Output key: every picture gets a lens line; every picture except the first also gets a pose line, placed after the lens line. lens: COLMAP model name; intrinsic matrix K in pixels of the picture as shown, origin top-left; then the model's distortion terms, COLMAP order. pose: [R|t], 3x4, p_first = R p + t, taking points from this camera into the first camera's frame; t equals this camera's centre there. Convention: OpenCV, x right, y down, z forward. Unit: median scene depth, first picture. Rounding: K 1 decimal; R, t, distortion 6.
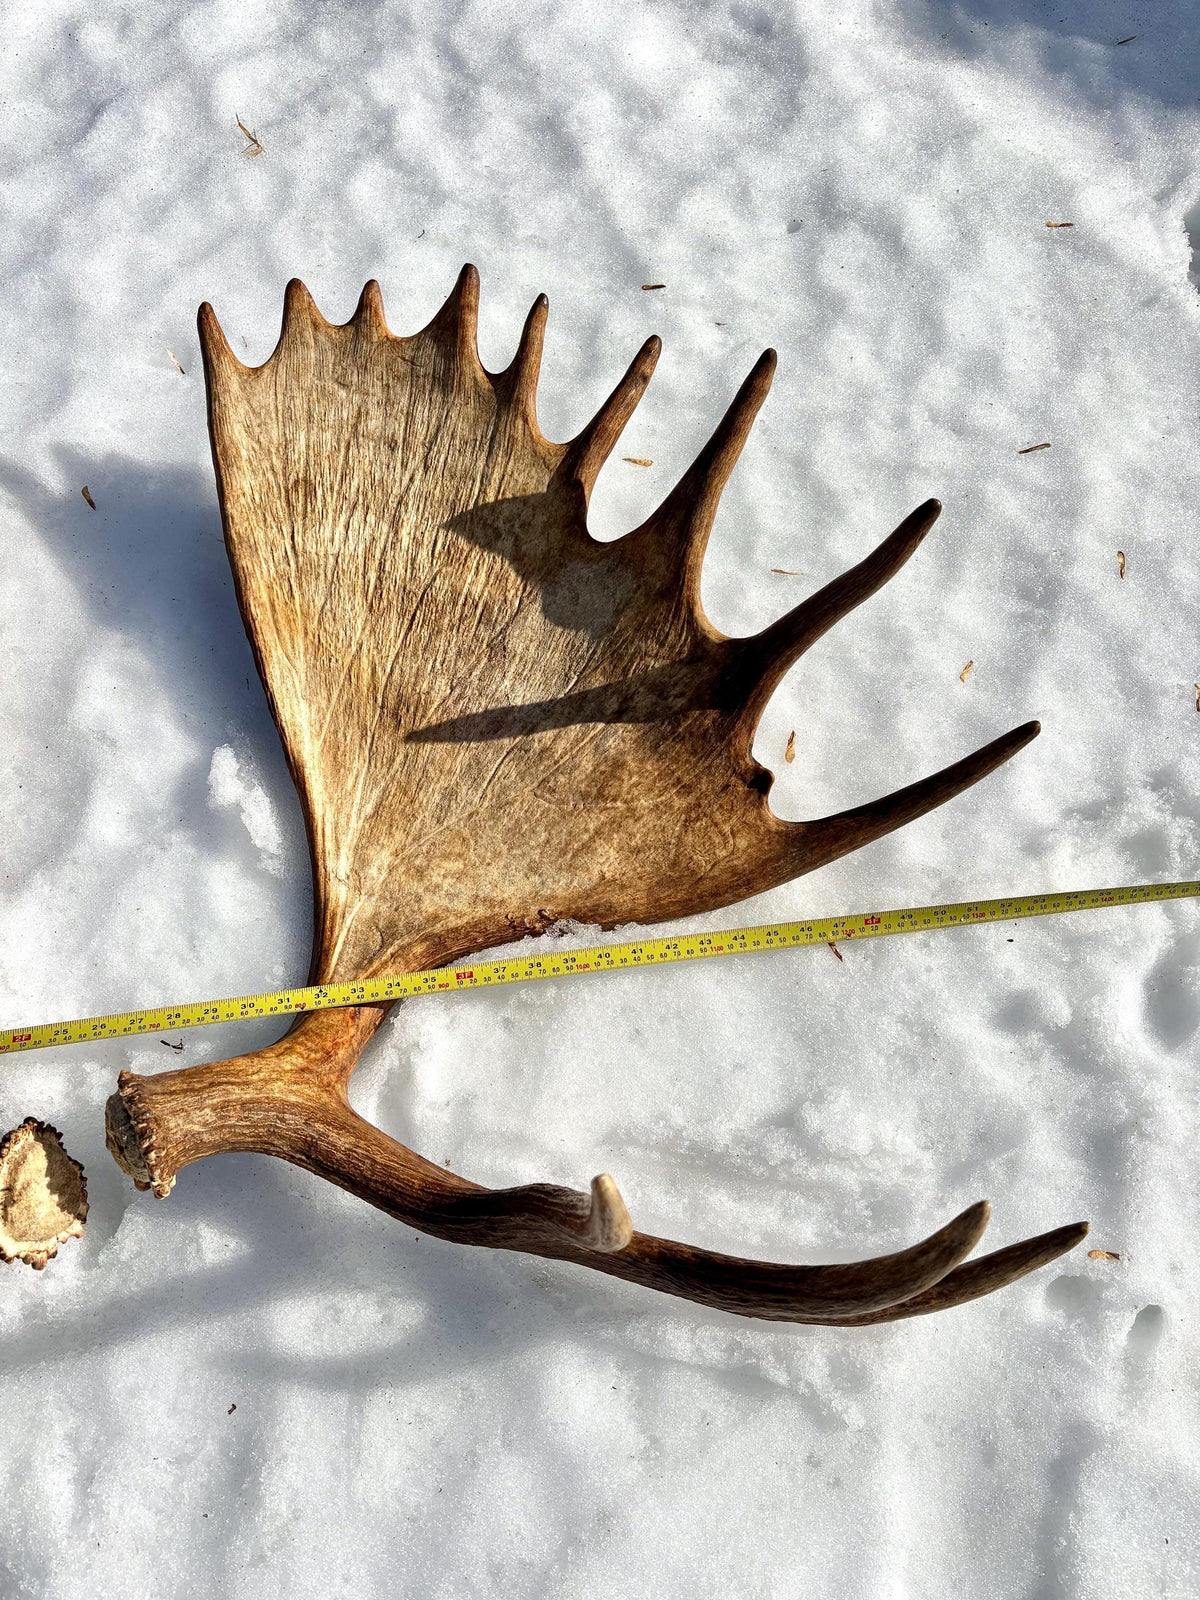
lens RADIAL K [[1209.3, 0, 606.7], [0, 1209.3, 798.1], [0, 0, 1]] dist [0.056397, -0.059624]
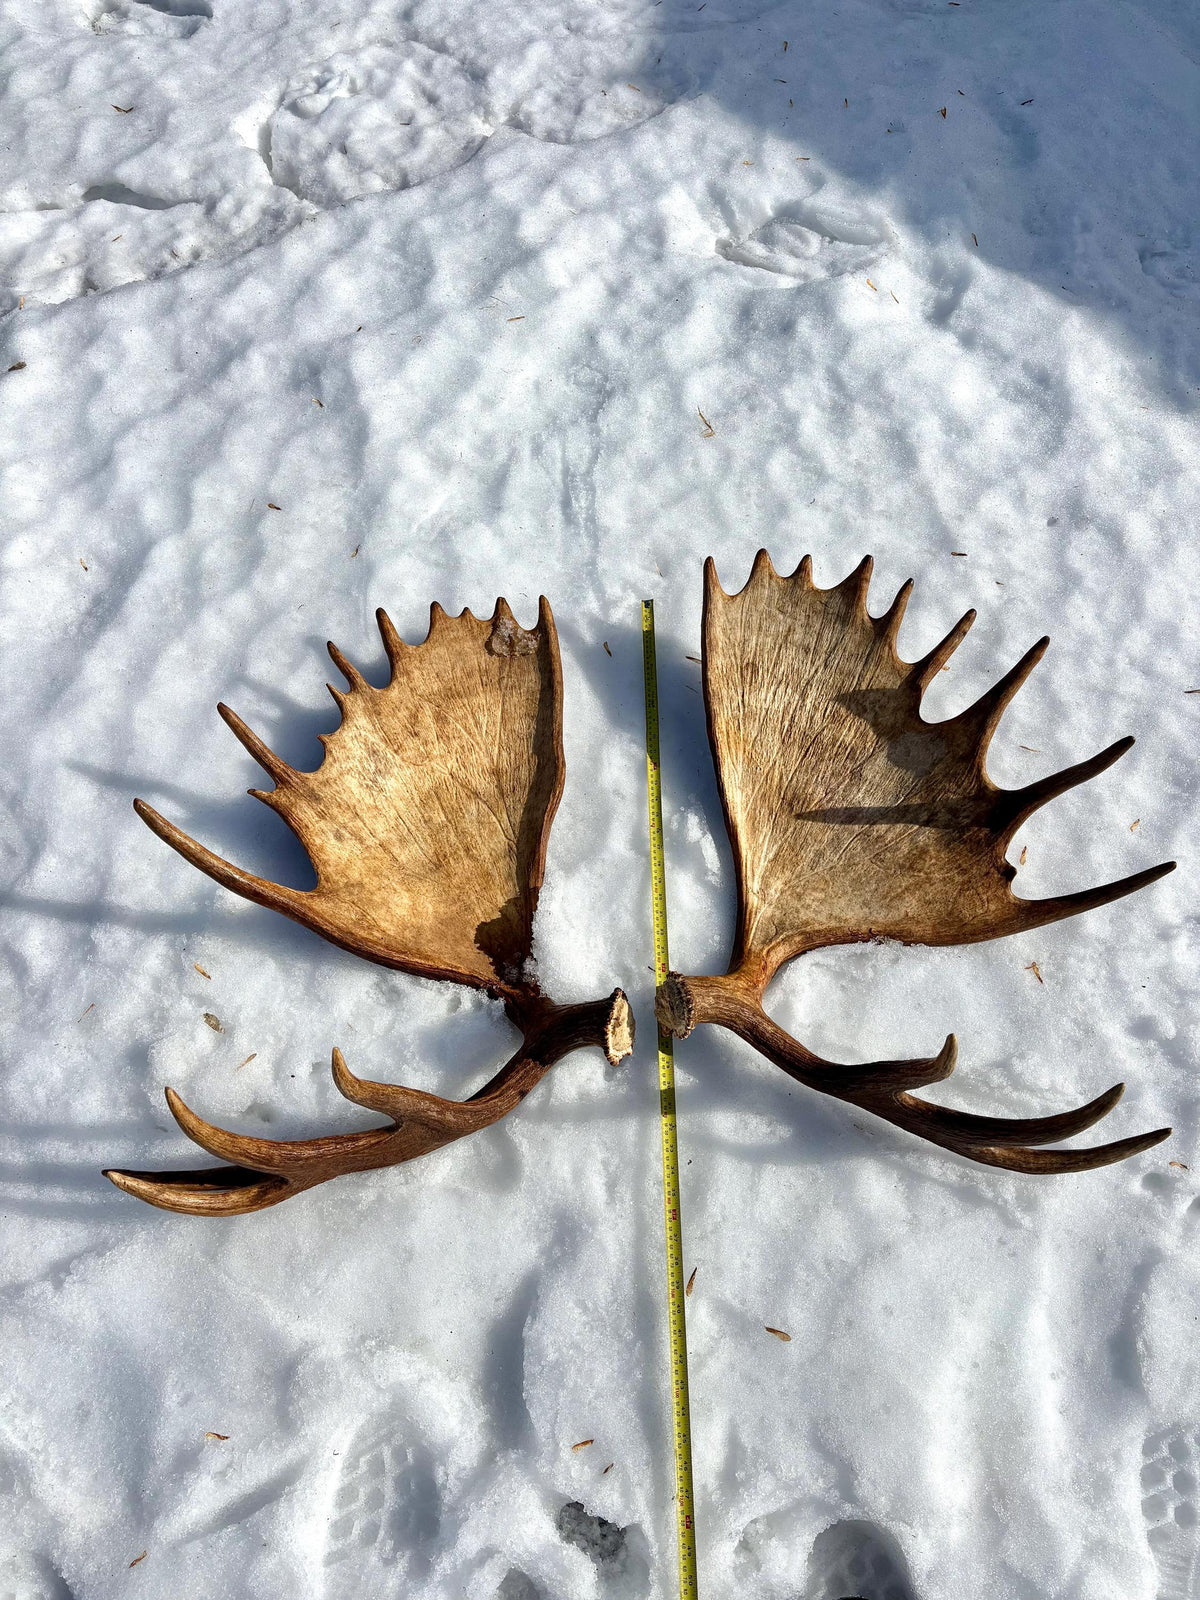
lens RADIAL K [[1236.6, 0, 611.0], [0, 1236.6, 792.7], [0, 0, 1]] dist [0.050189, -0.054995]
pose [[0.986109, 0.138976, -0.090970, -0.276806], [-0.144154, 0.988133, -0.053038, 0.047271], [0.082519, 0.065415, 0.994440, -0.794104]]
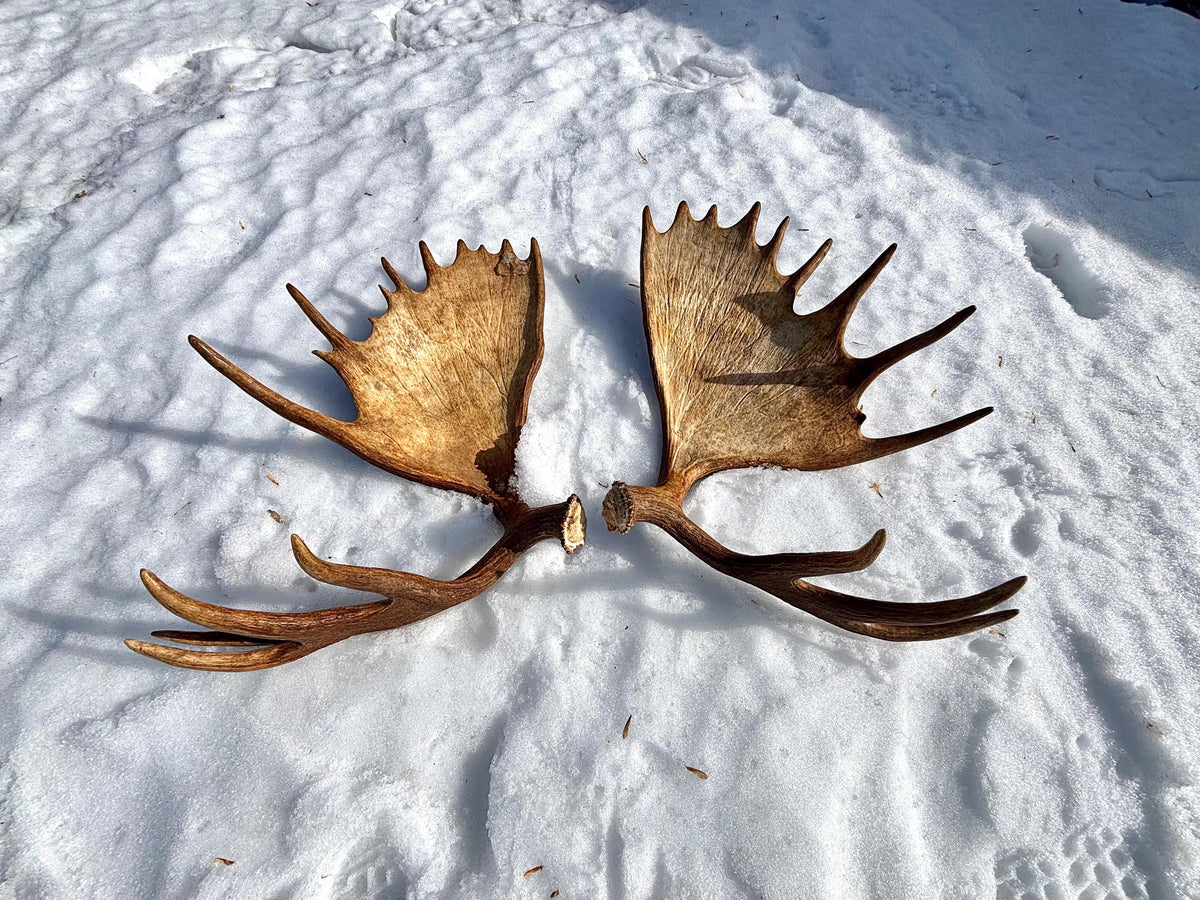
lens RADIAL K [[488.2, 0, 601.3], [0, 488.2, 452.5], [0, 0, 1]] dist [-0.000083, 0.000547]
pose [[0.985005, 0.158501, -0.068143, -0.289436], [-0.161058, 0.986366, -0.033797, 0.161946], [0.061857, 0.044265, 0.997103, 0.004422]]
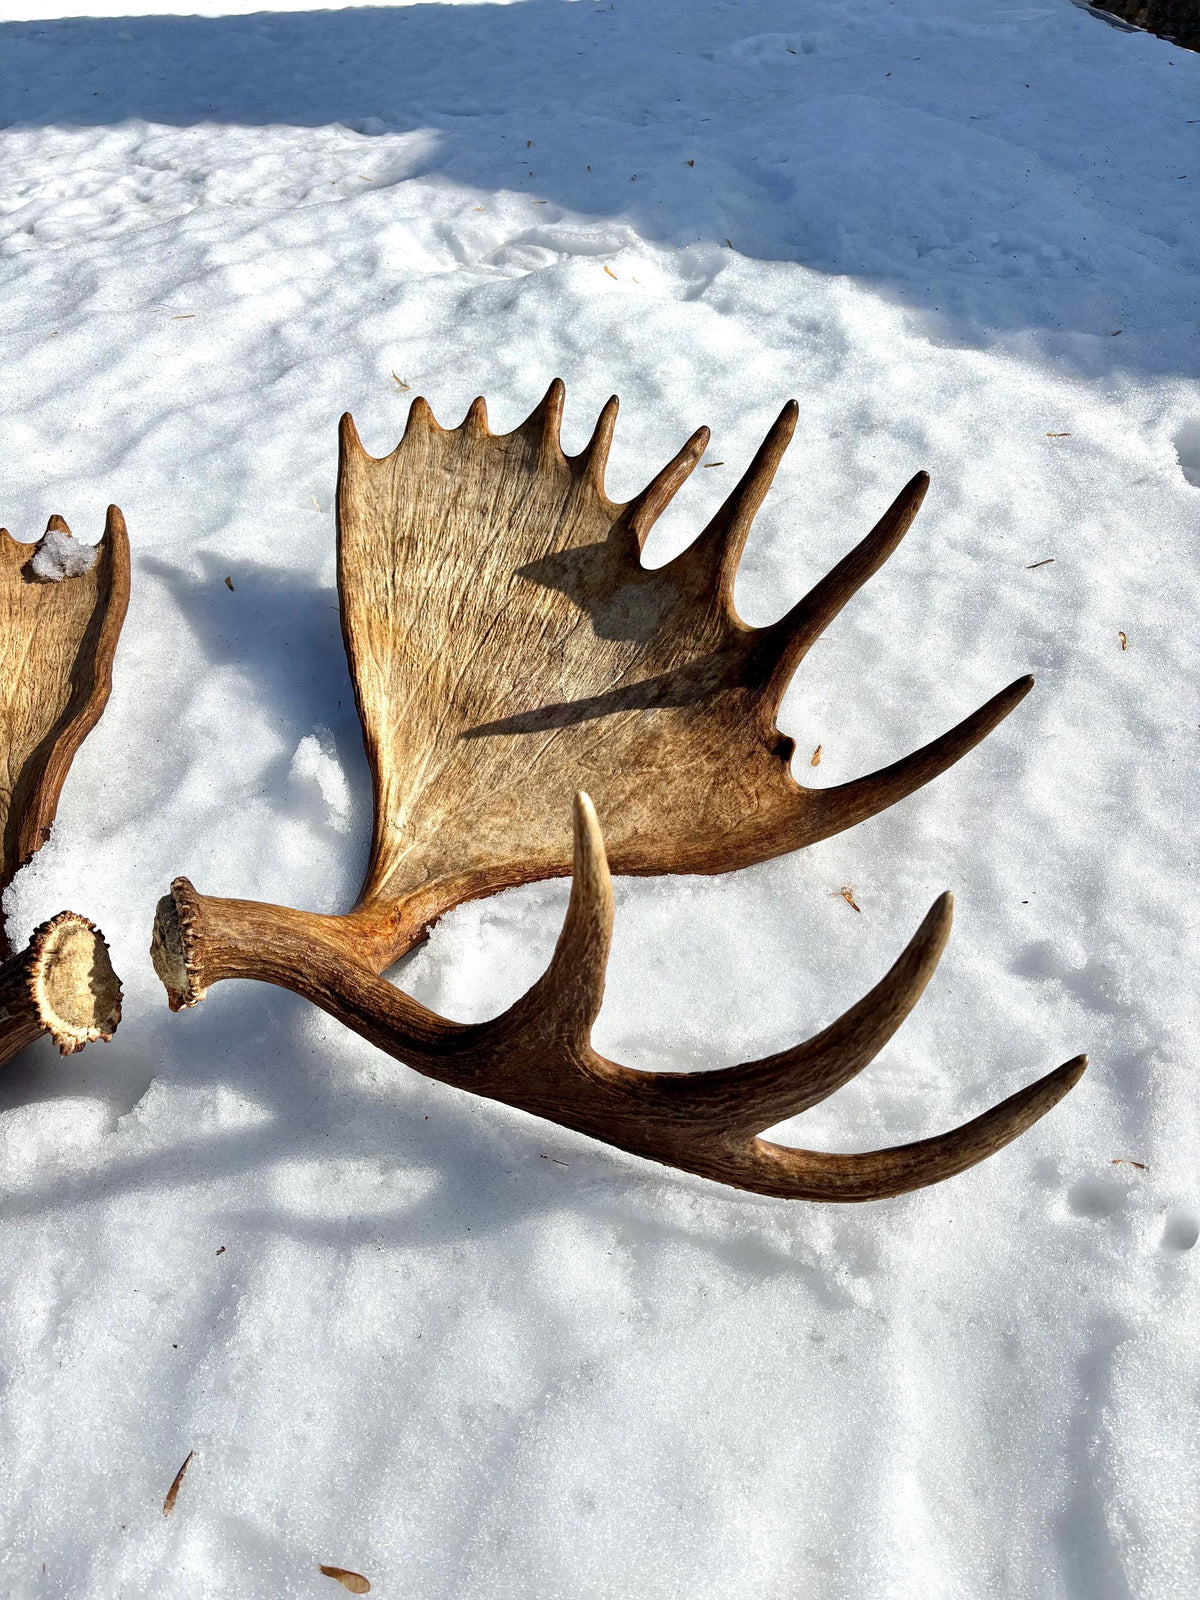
lens RADIAL K [[1197.4, 0, 619.0], [0, 1197.4, 826.5], [0, 0, 1]] dist [0.022407, -0.001969]
pose [[0.996330, 0.034158, -0.078479, 0.063815], [-0.058363, 0.941821, -0.331010, 0.402193], [0.062606, 0.334375, 0.940358, -0.000936]]
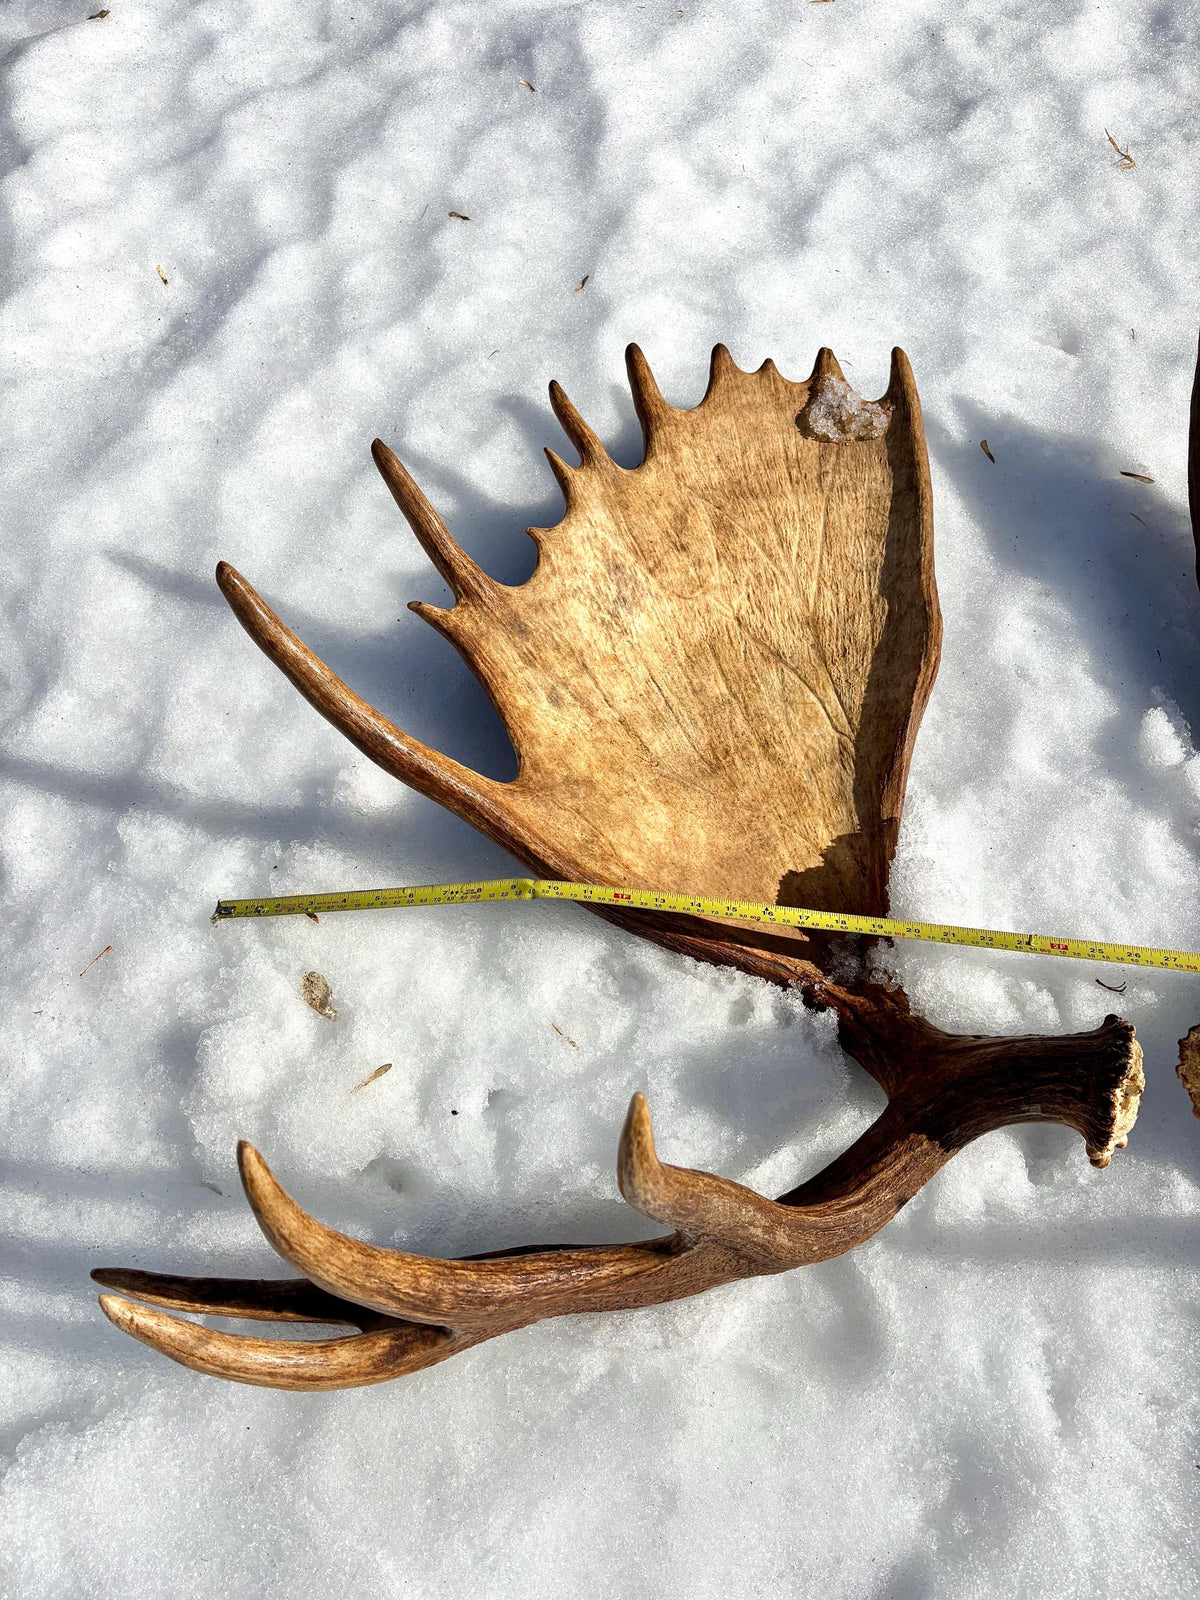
lens RADIAL K [[1209.3, 0, 606.7], [0, 1209.3, 798.1], [0, 0, 1]] dist [0.056397, -0.059624]
pose [[0.965487, 0.227108, -0.127504, -0.626708], [-0.234654, 0.970920, -0.047459, 0.188240], [0.113018, 0.075740, 0.990702, -0.034248]]
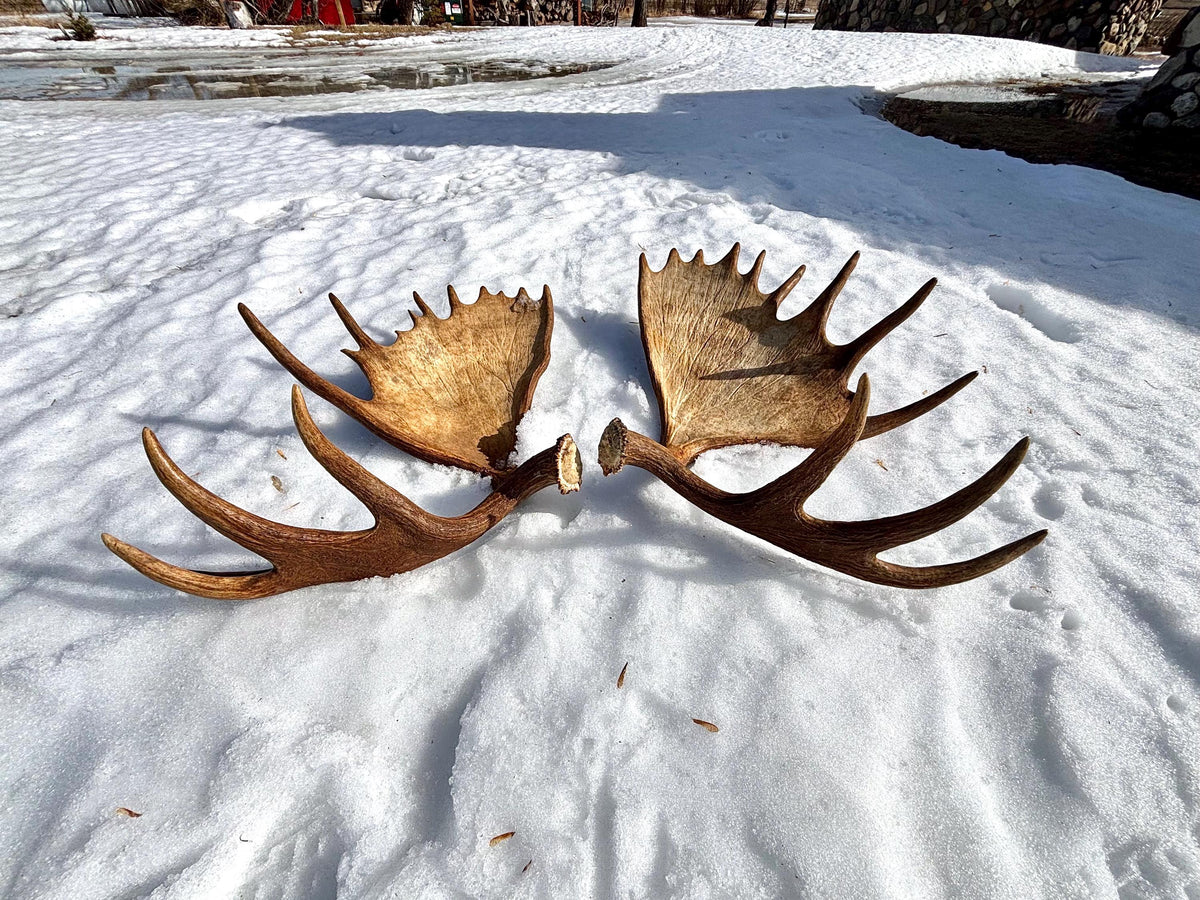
lens RADIAL K [[491.9, 0, 600.0], [0, 491.9, 450.0], [0, 0, 1]] dist [-0.000118, 0.000147]
pose [[0.980651, 0.124808, -0.150818, -0.203002], [-0.170161, 0.924356, -0.341484, 0.496938], [0.096790, 0.360540, 0.927708, 0.054144]]
